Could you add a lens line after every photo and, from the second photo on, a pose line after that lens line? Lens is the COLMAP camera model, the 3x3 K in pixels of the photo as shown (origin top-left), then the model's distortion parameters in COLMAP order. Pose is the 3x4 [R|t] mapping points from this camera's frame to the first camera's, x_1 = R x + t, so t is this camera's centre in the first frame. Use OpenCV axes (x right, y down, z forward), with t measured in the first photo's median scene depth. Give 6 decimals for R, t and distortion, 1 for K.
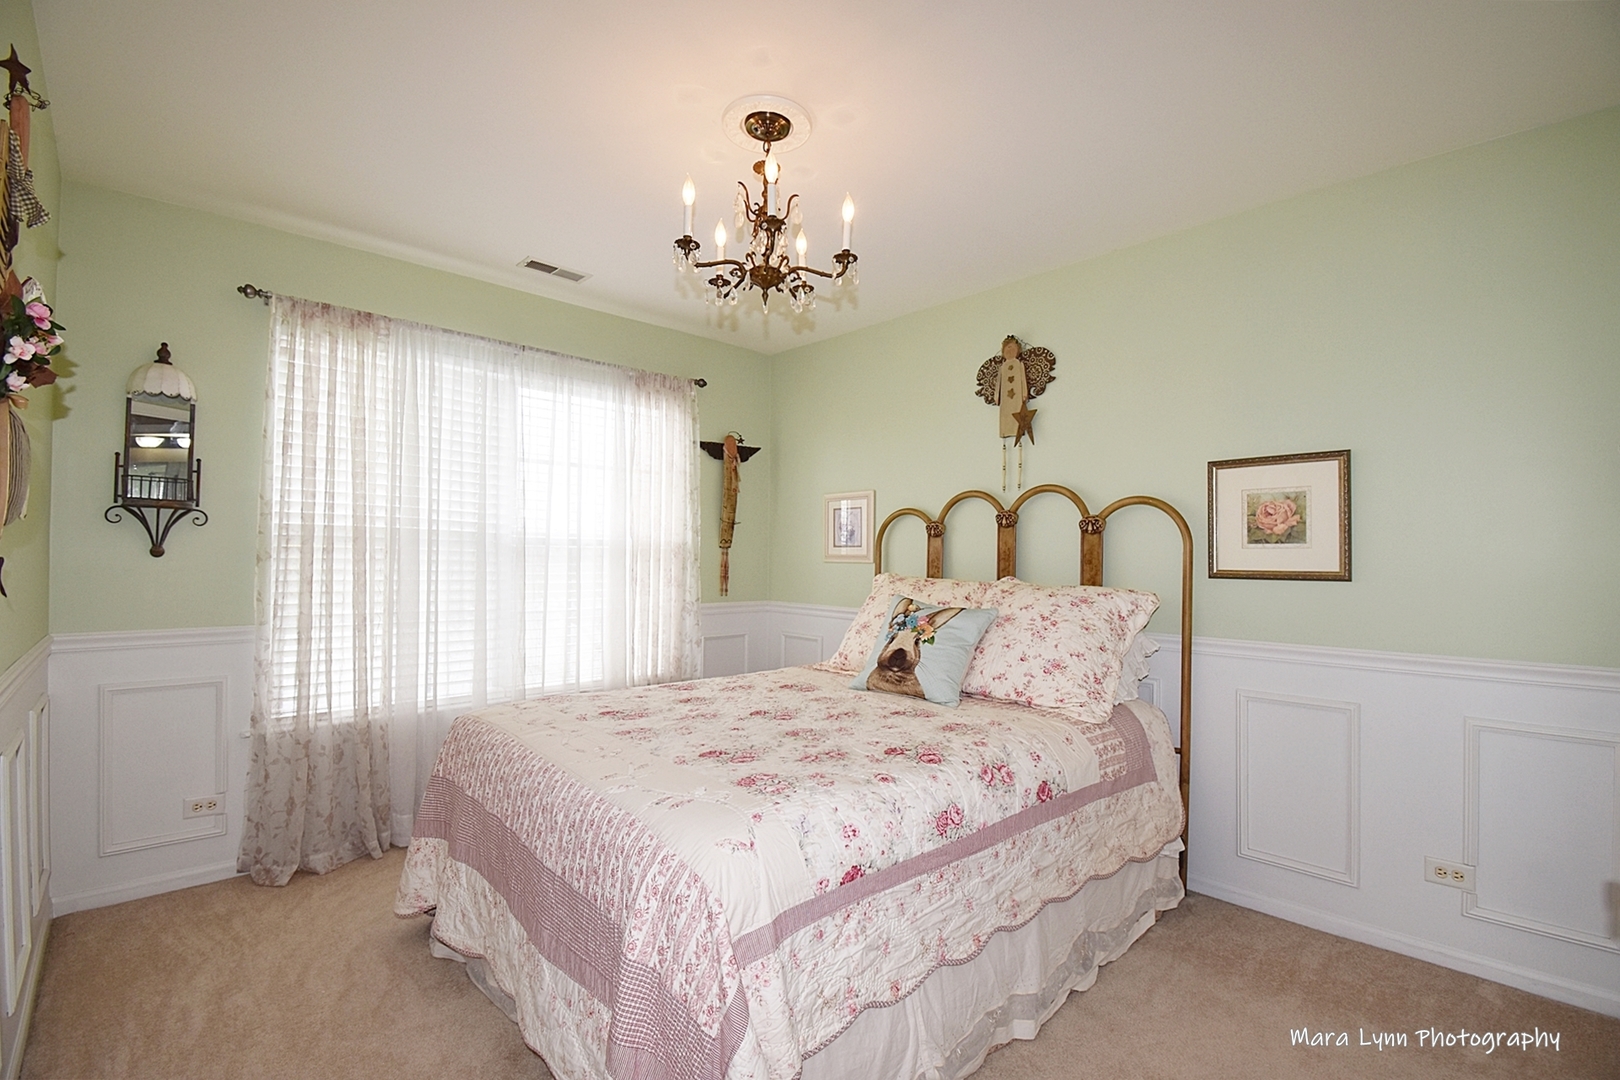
lens RADIAL K [[730.0, 0, 818.9], [0, 730.0, 549.0], [0, 0, 1]] dist [0.019074, -0.026256]
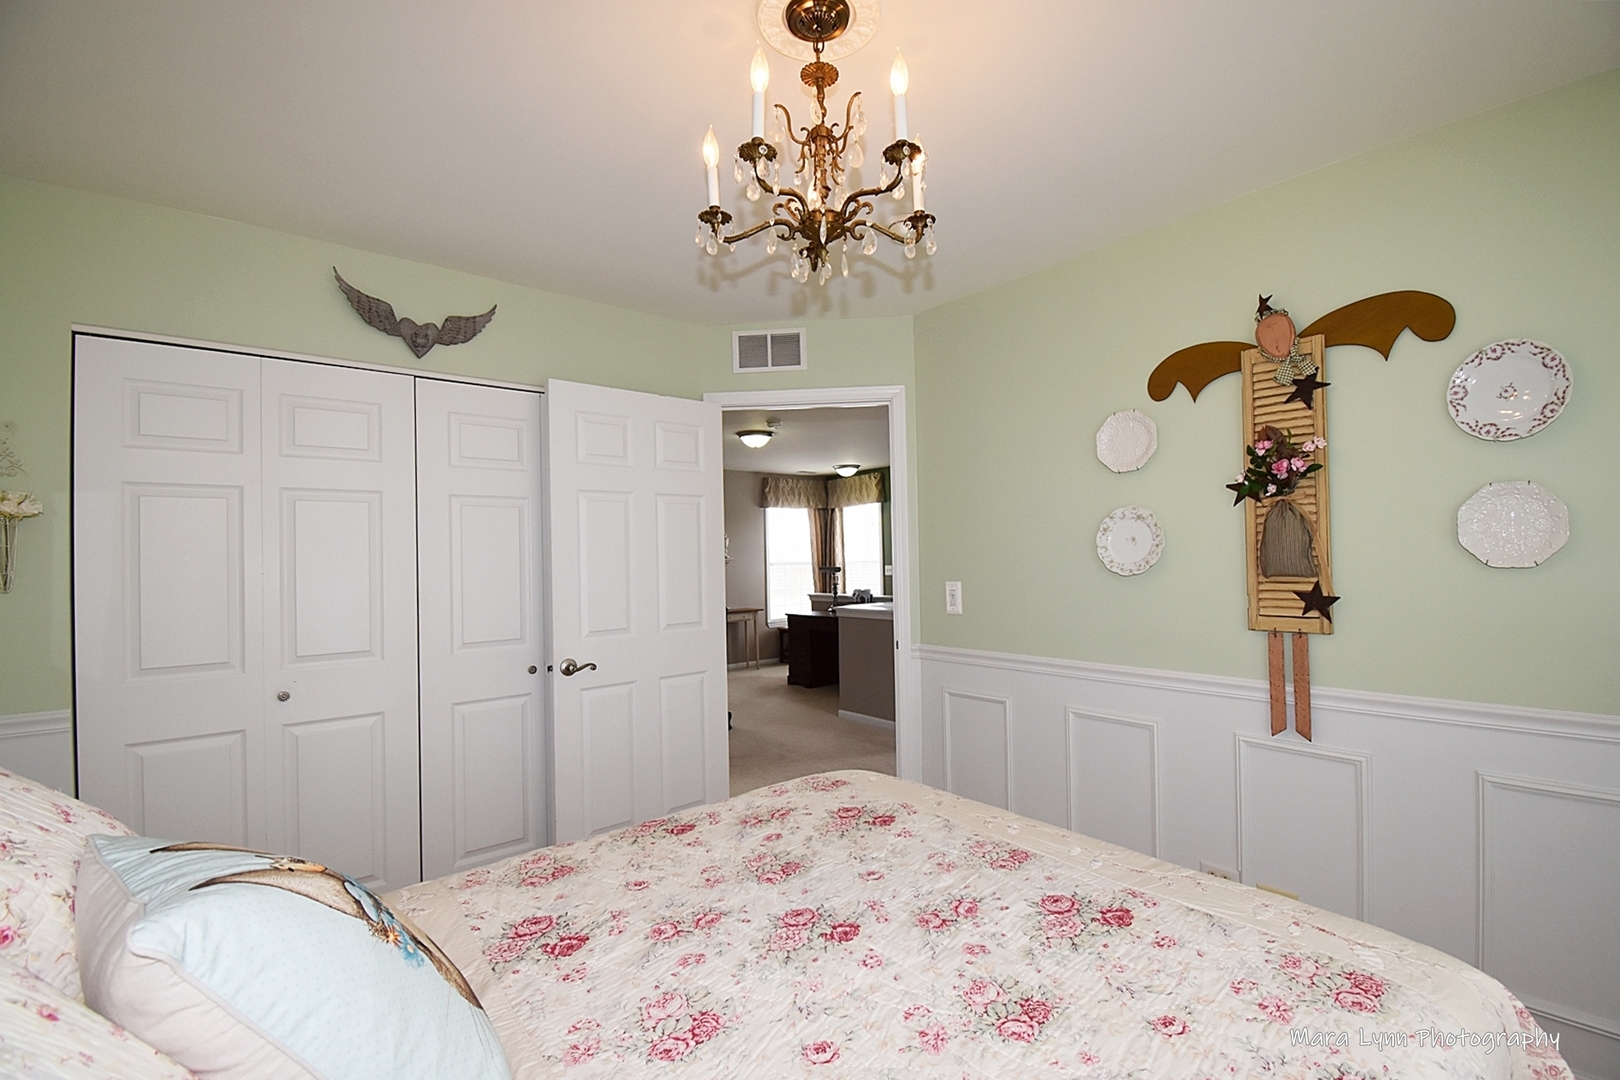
lens RADIAL K [[730.0, 0, 818.9], [0, 730.0, 549.0], [0, 0, 1]] dist [0.019074, -0.026256]
pose [[-0.997199, 0.017341, 0.072761, 0.075461], [0.015299, 0.999476, -0.028529, -0.052068], [-0.073218, -0.027336, -0.996941, 1.756541]]
